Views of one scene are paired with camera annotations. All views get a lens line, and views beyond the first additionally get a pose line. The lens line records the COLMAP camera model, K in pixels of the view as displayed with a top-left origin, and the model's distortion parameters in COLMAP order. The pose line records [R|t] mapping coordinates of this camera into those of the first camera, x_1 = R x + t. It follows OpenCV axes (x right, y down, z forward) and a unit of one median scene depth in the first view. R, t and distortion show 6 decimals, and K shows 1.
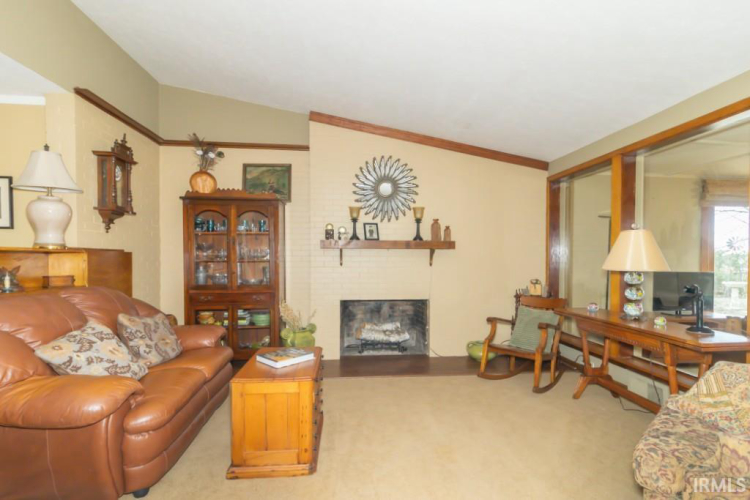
lens RADIAL K [[365.6, 0, 377.5], [0, 365.6, 265.5], [0, 0, 1]] dist [0.004846, 0.000904]
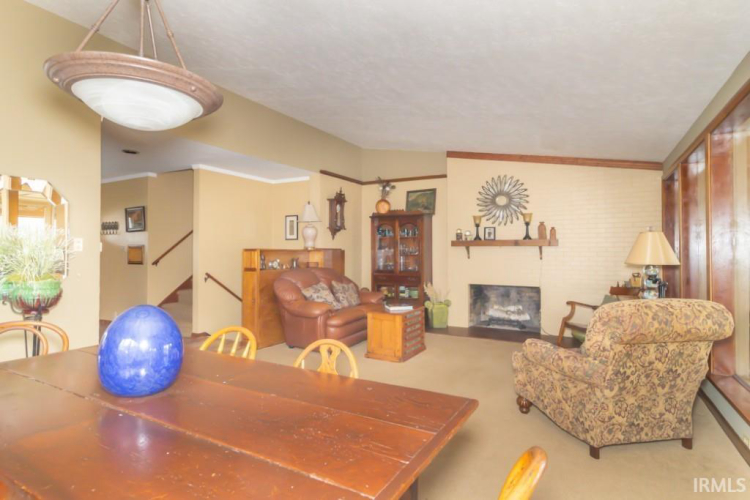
lens RADIAL K [[401.2, 0, 371.4], [0, 401.2, 247.3], [0, 0, 1]] dist [-0.003440, -0.000428]
pose [[0.818055, -0.007773, -0.575088, 0.489098], [-0.009098, 0.999609, -0.026452, 0.000442], [0.575069, 0.026871, 0.817664, -0.460131]]
